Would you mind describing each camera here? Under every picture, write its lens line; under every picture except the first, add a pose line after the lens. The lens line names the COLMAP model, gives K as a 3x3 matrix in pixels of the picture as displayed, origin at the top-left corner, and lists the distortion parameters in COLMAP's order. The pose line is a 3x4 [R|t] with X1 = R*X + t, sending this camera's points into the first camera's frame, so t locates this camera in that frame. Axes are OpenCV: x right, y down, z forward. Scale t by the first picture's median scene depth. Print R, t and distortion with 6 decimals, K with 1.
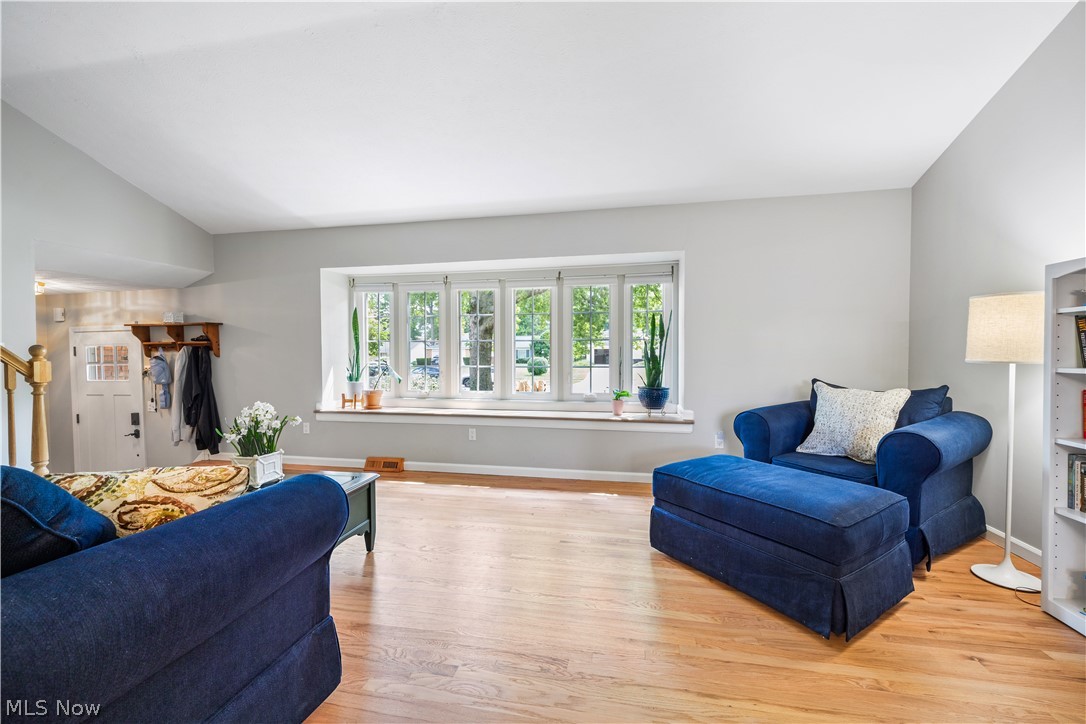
lens RADIAL K [[436.5, 0, 536.8], [0, 436.5, 368.3], [0, 0, 1]] dist [0.001285, -0.000098]
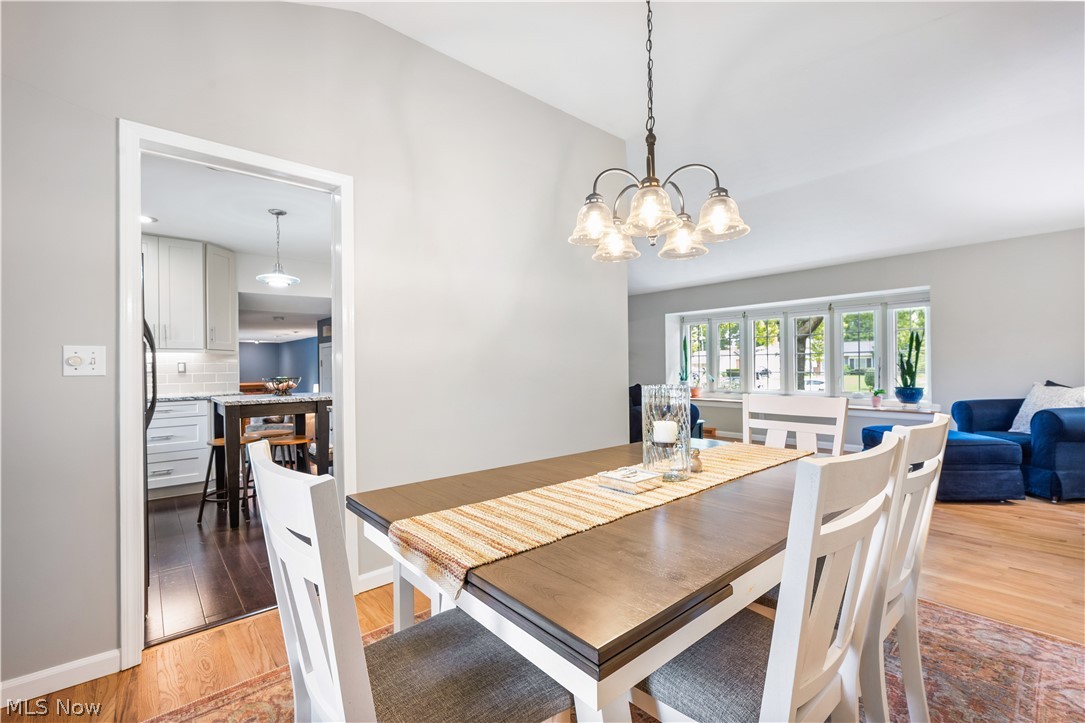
lens RADIAL K [[463.4, 0, 537.9], [0, 463.4, 367.5], [0, 0, 1]] dist [0.000610, 0.000208]
pose [[0.792908, -0.003257, -0.609332, 0.201039], [-0.012739, 0.999679, -0.021921, 0.024725], [0.609208, 0.025144, 0.792612, -0.697583]]
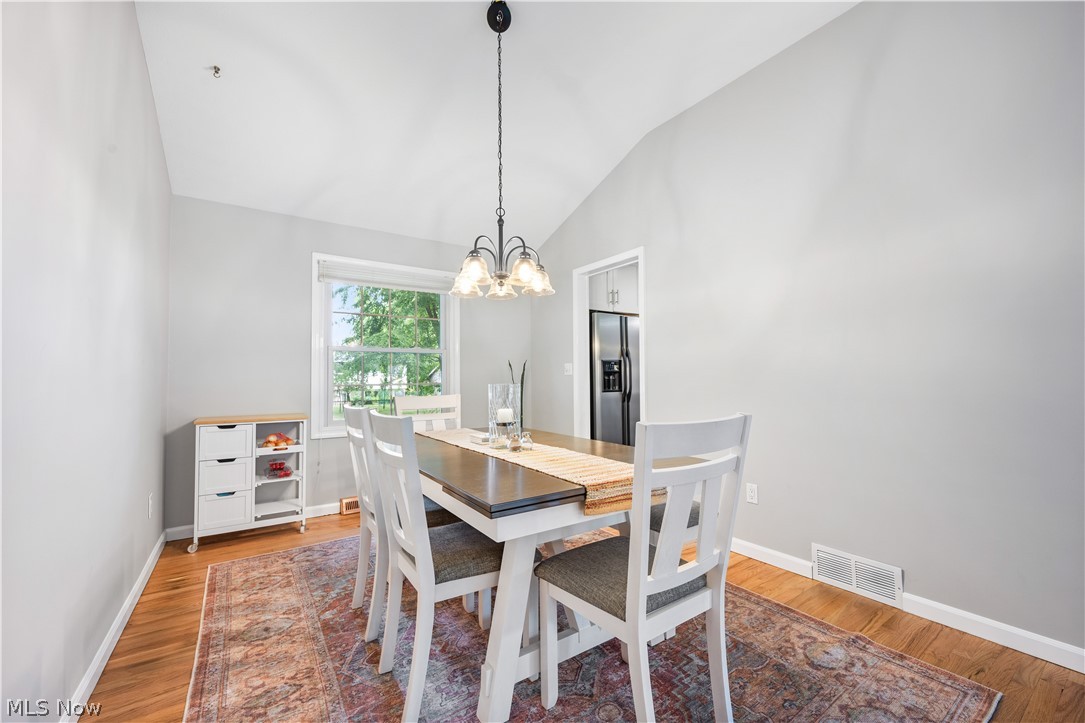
lens RADIAL K [[436.1, 0, 536.3], [0, 436.1, 367.8], [0, 0, 1]] dist [0.001285, -0.000098]
pose [[-0.693849, -0.012401, -0.720014, 0.377561], [-0.014802, 0.999886, -0.002957, 0.014360], [0.719969, 0.008606, -0.693953, -0.036428]]
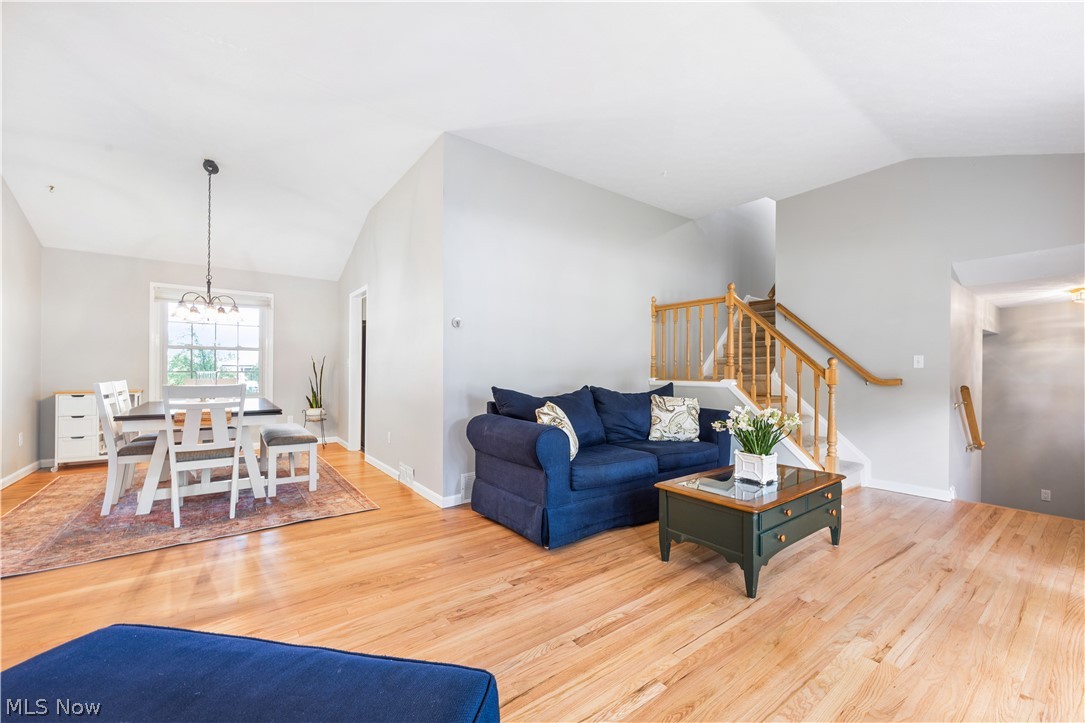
lens RADIAL K [[434.1, 0, 544.0], [0, 434.1, 368.5], [0, 0, 1]] dist [-0.001358, -0.000297]
pose [[-0.659674, -0.003575, -0.751543, 0.273436], [-0.029058, 0.999362, 0.020752, -0.011386], [0.750990, 0.035528, -0.659357, 0.680152]]
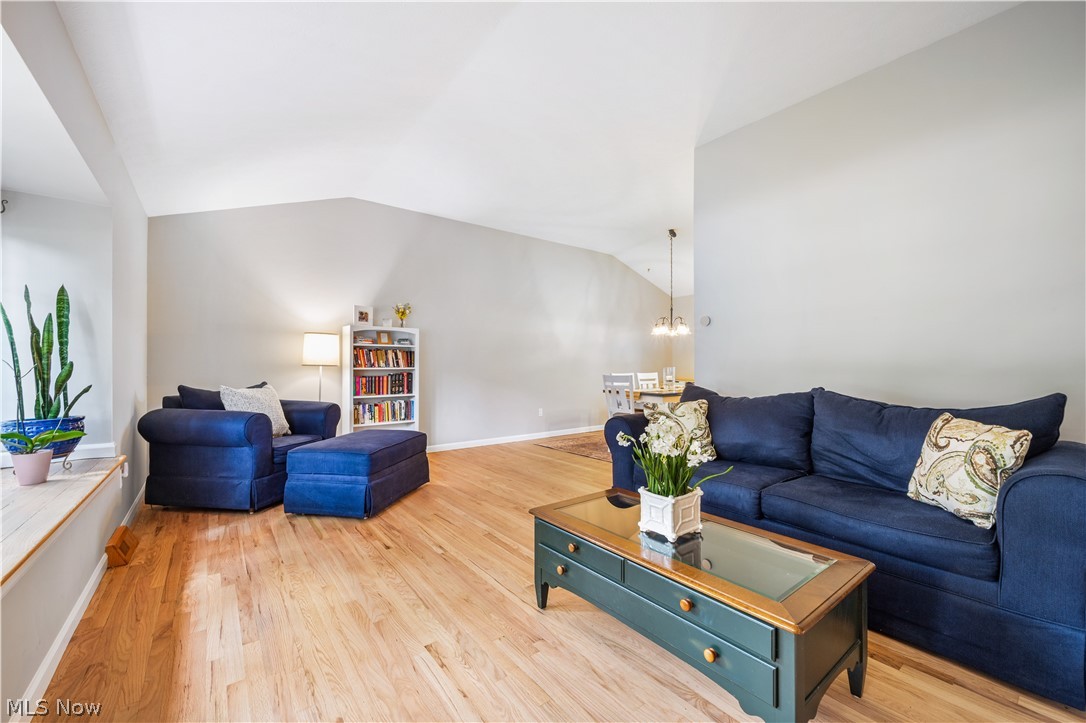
lens RADIAL K [[432.8, 0, 539.9], [0, 432.8, 361.0], [0, 0, 1]] dist [-0.000068, -0.000177]
pose [[-0.755502, 0.012836, 0.655020, -0.491637], [0.028538, 0.999504, 0.013330, -0.017218], [-0.654524, 0.028764, -0.755494, 0.868146]]
